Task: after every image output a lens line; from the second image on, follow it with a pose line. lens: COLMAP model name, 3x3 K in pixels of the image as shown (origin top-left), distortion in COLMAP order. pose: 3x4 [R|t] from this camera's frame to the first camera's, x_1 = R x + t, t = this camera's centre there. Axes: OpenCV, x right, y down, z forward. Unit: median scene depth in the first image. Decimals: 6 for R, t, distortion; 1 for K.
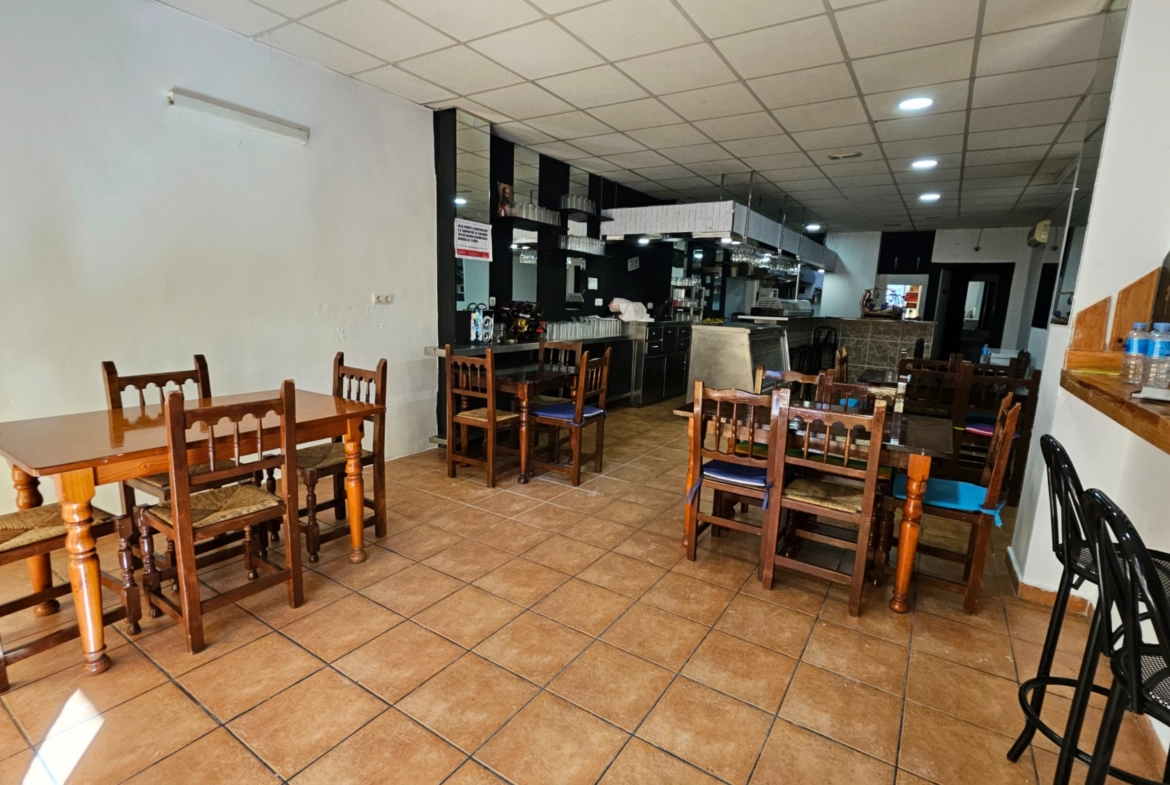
lens RADIAL K [[547.0, 0, 587.9], [0, 547.0, 399.8], [0, 0, 1]] dist [-0.003430, -0.000404]
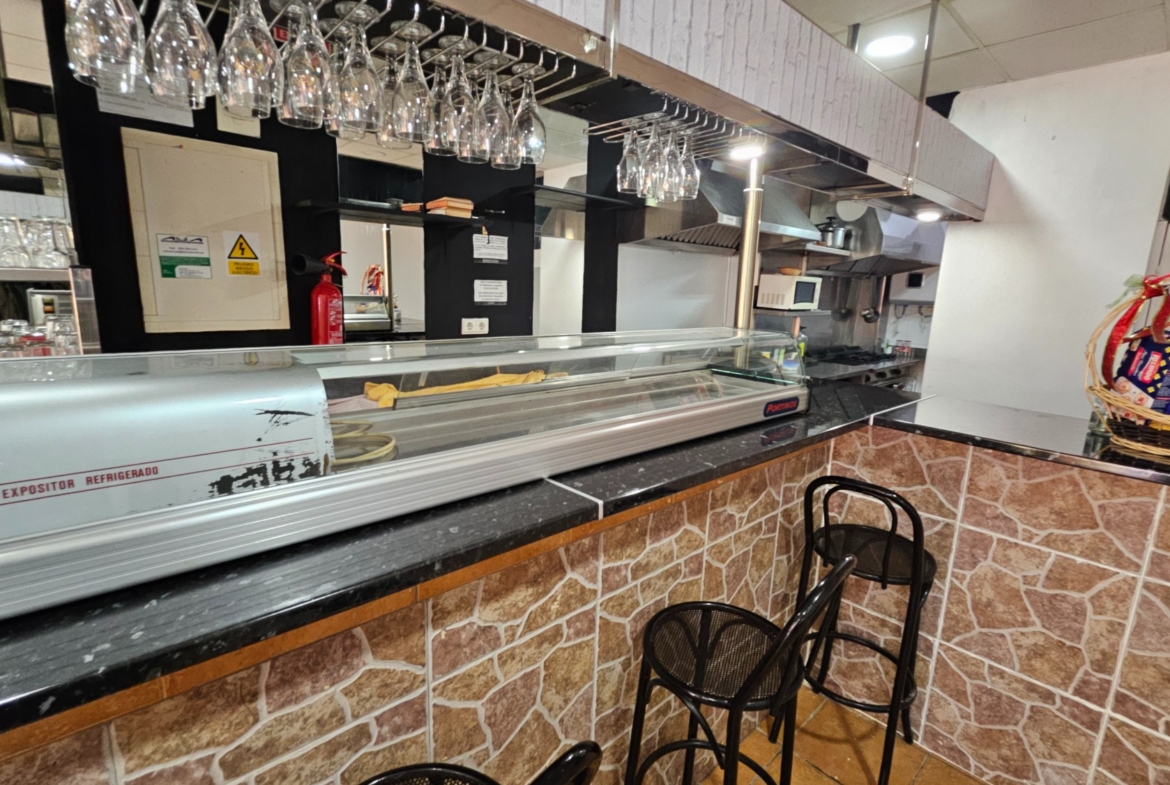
lens RADIAL K [[547.0, 0, 585.7], [0, 547.0, 390.8], [0, 0, 1]] dist [-0.003430, -0.000404]
pose [[0.966235, 0.045392, -0.253631, 0.388192], [-0.044252, 0.998968, 0.010199, -0.162691], [0.253833, 0.001369, 0.967247, 0.793866]]
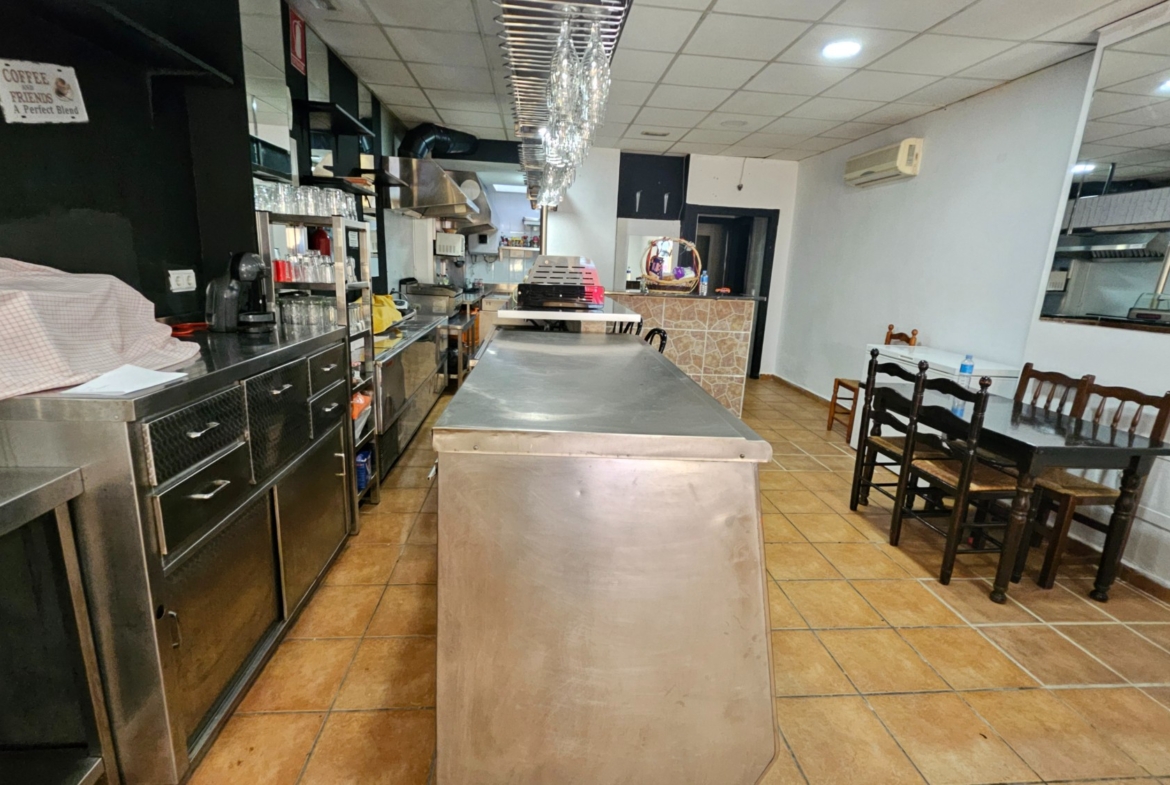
lens RADIAL K [[547.0, 0, 589.9], [0, 547.0, 389.9], [0, 0, 1]] dist [-0.003430, -0.000404]
pose [[0.779395, -0.139211, 0.610872, 0.089641], [0.094227, 0.989958, 0.105380, -0.115477], [-0.619407, -0.024572, 0.784685, 0.593840]]
